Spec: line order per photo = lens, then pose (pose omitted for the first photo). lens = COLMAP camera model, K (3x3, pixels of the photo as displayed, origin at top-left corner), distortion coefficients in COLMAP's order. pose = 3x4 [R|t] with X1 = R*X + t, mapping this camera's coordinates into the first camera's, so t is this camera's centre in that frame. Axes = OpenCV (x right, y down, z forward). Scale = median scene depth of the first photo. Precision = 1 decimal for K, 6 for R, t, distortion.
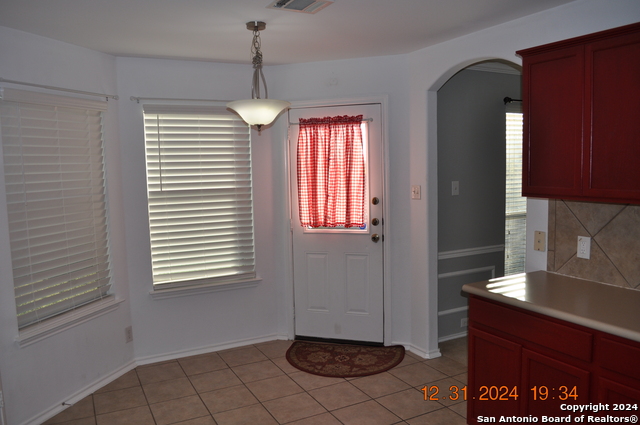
lens RADIAL K [[504.5, 0, 321.5], [0, 504.5, 214.3], [0, 0, 1]] dist [-0.068019, 0.005903]
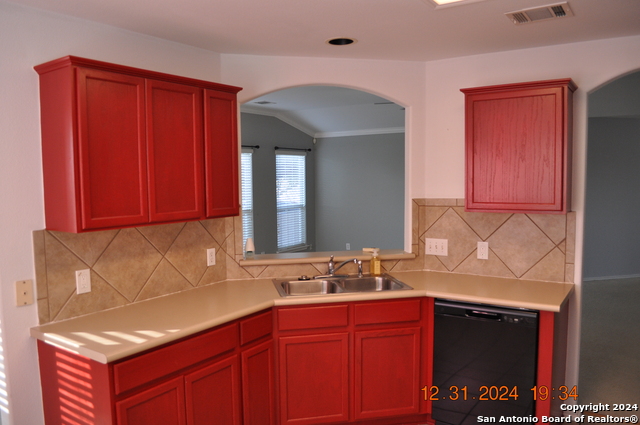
lens RADIAL K [[504.5, 0, 319.9], [0, 504.5, 210.7], [0, 0, 1]] dist [-0.068019, 0.005903]
pose [[-0.458558, -0.038248, 0.887841, -0.511678], [0.109863, 0.988969, 0.099347, -0.111365], [-0.881847, 0.143097, -0.449298, 1.024845]]
